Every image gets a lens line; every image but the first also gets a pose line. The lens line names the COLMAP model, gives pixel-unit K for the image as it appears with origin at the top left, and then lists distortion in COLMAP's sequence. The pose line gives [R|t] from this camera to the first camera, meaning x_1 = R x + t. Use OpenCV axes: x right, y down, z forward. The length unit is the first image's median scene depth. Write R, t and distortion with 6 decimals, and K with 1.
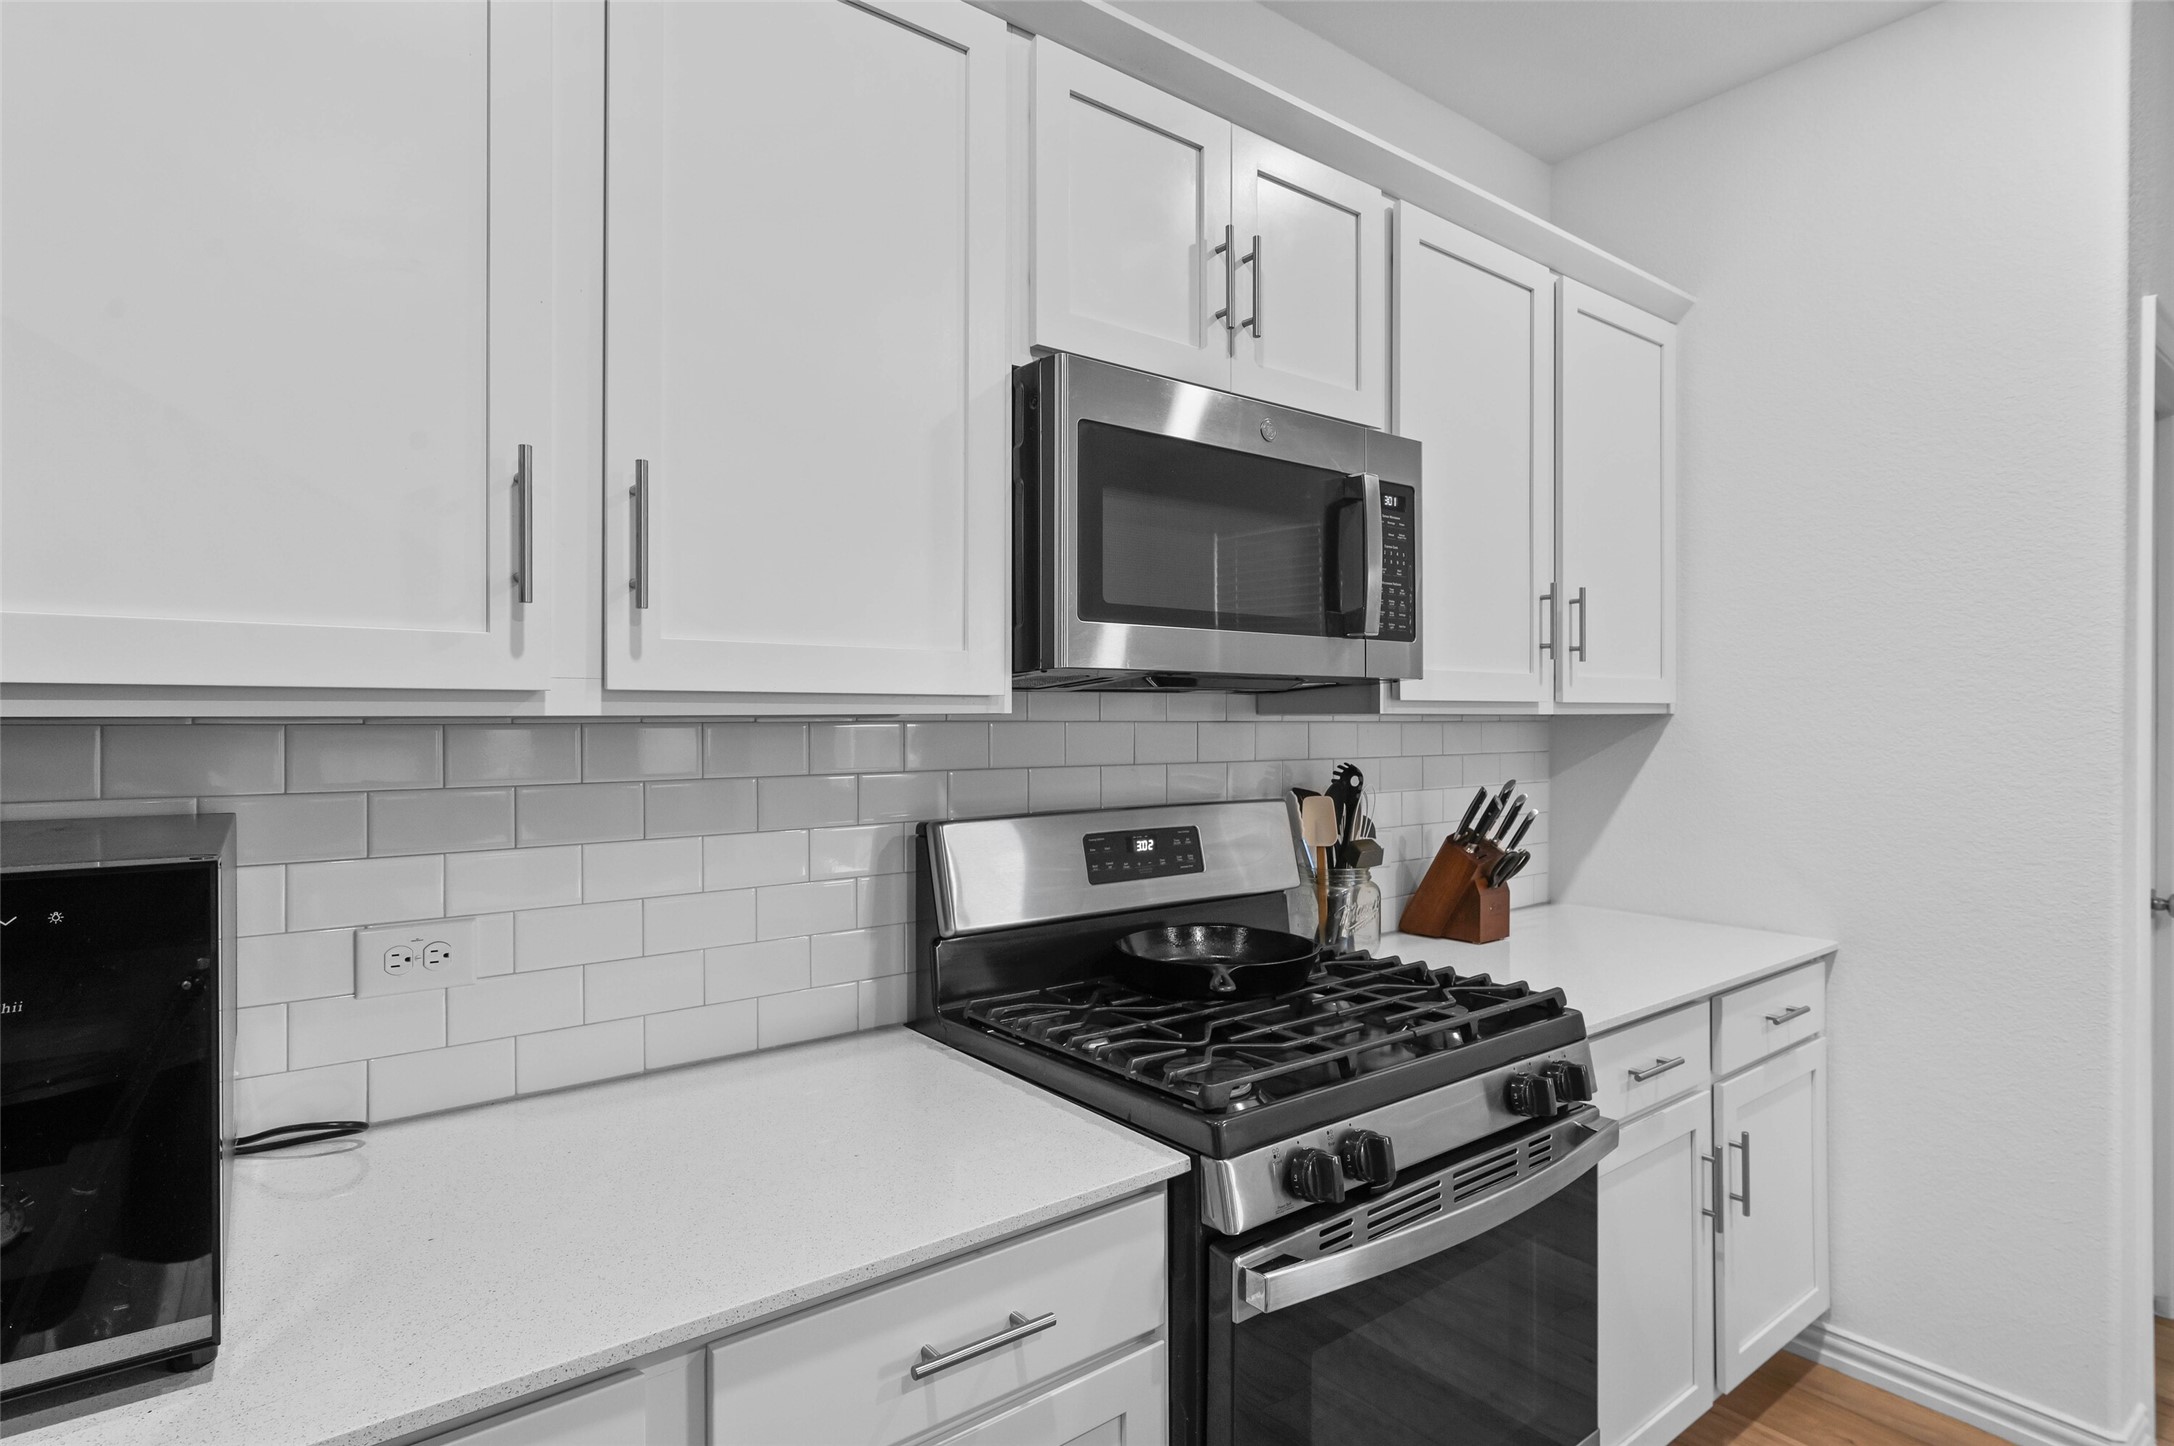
lens RADIAL K [[1123.2, 0, 1074.1], [0, 1123.2, 724.3], [0, 0, 1]] dist [0.000294, -0.000053]
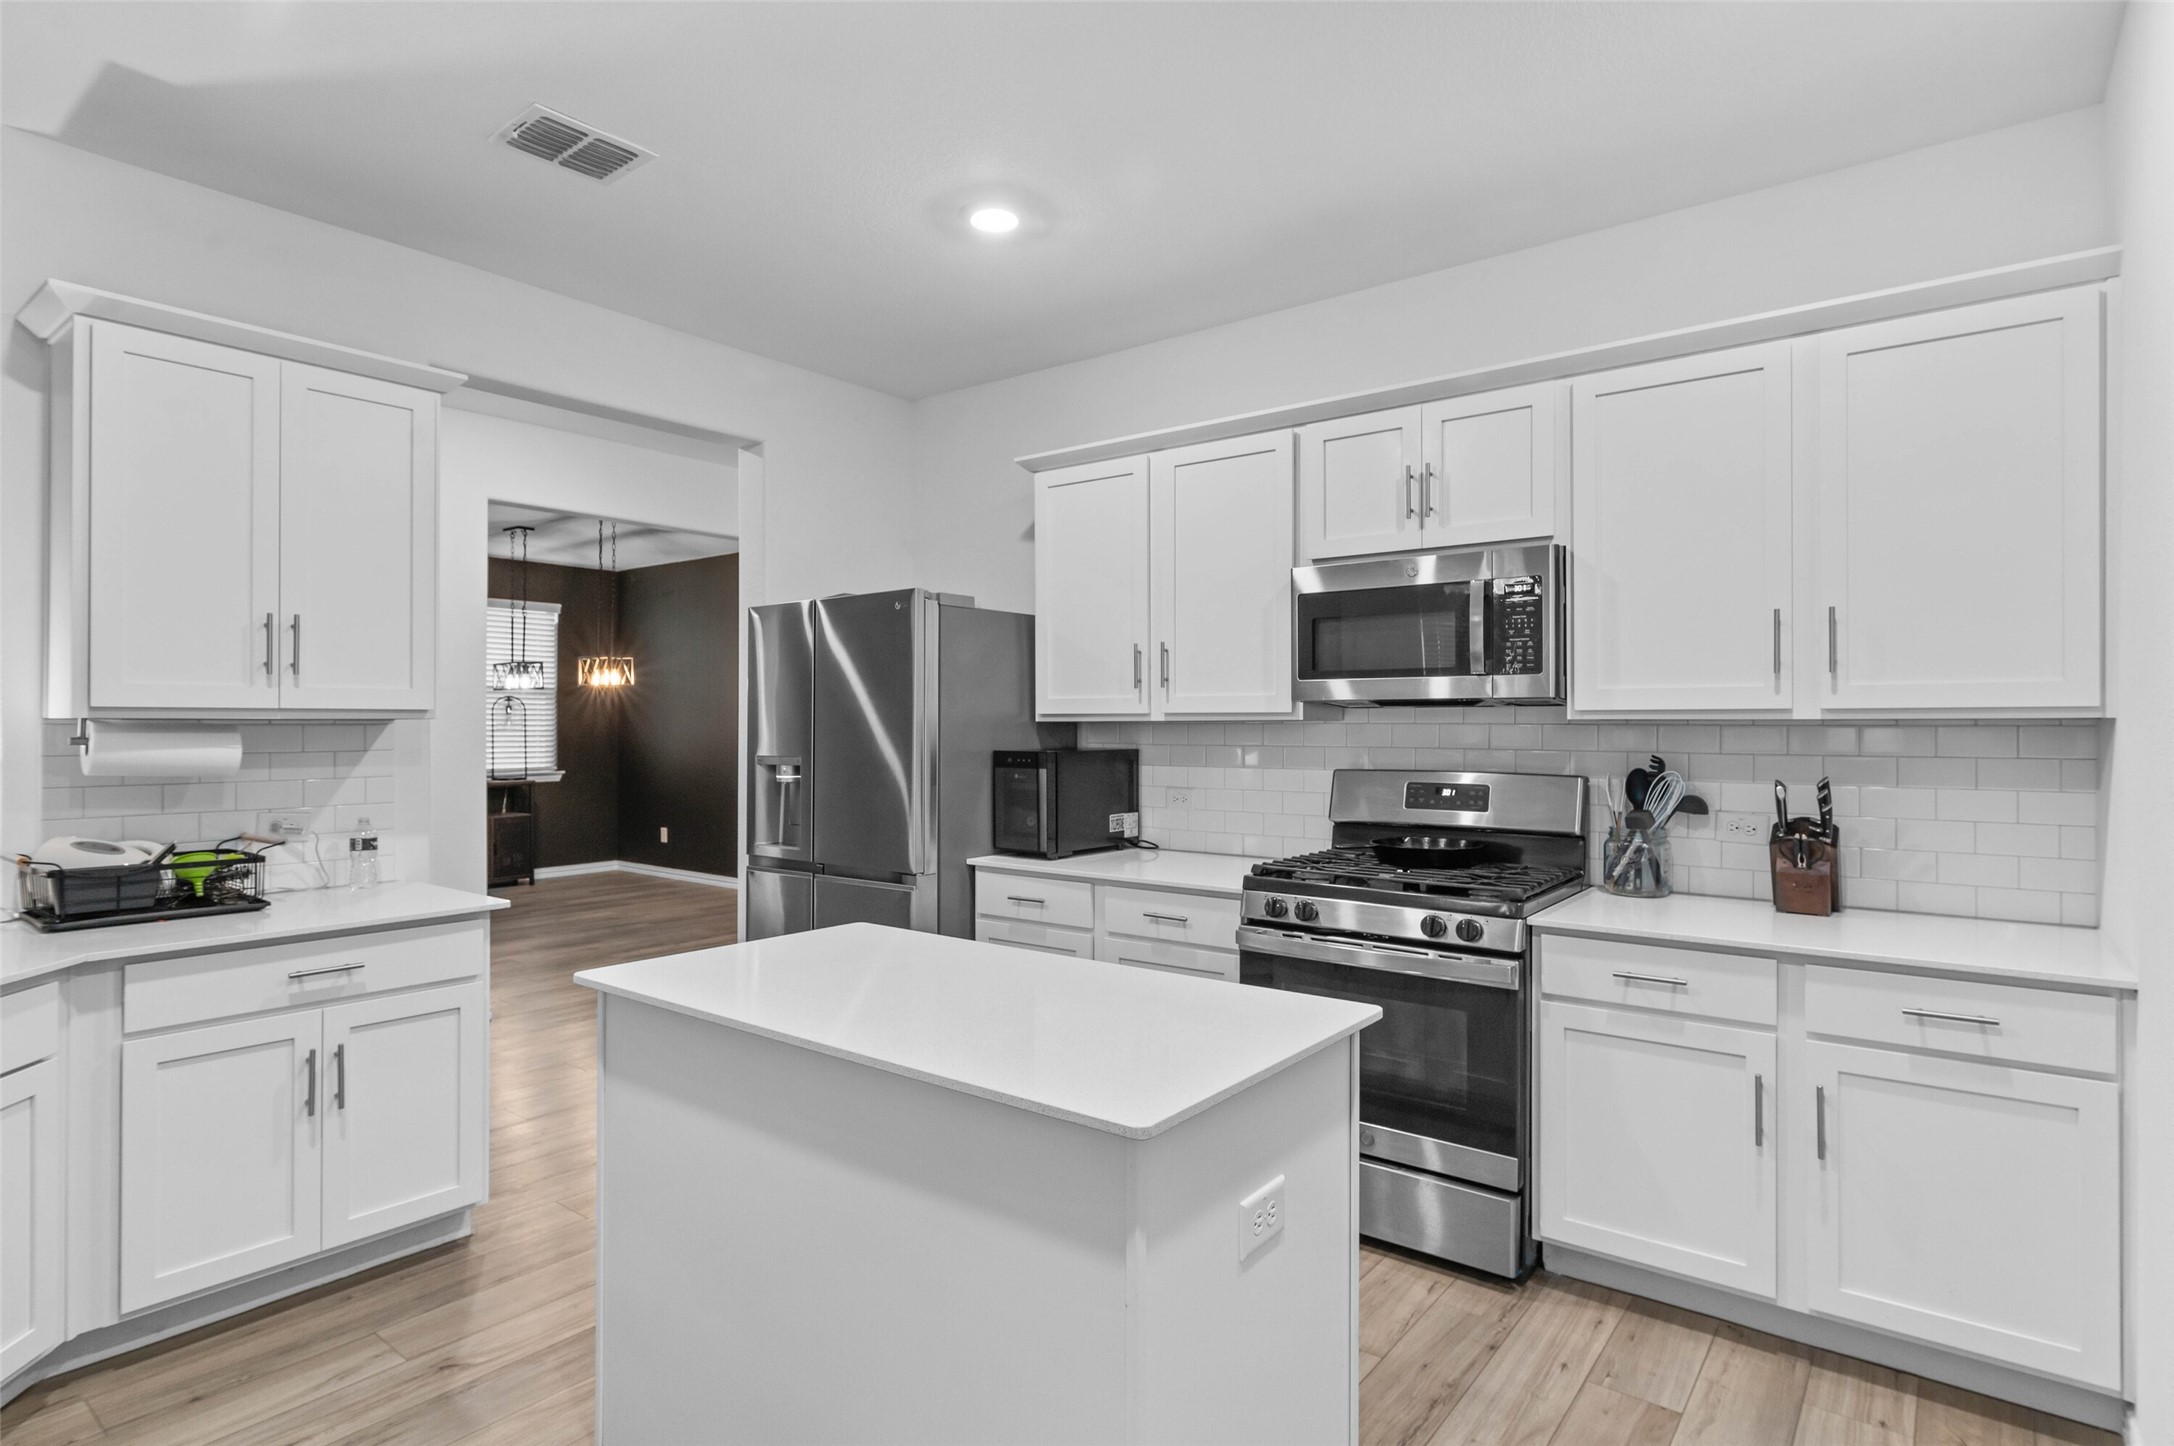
lens RADIAL K [[1123.2, 0, 1074.1], [0, 1123.2, 724.3], [0, 0, 1]] dist [0.000294, -0.000053]
pose [[0.225720, 0.004622, -0.974181, 1.813012], [-0.003046, 0.999987, 0.004039, -0.007662], [0.974187, 0.002055, 0.225731, 0.010129]]
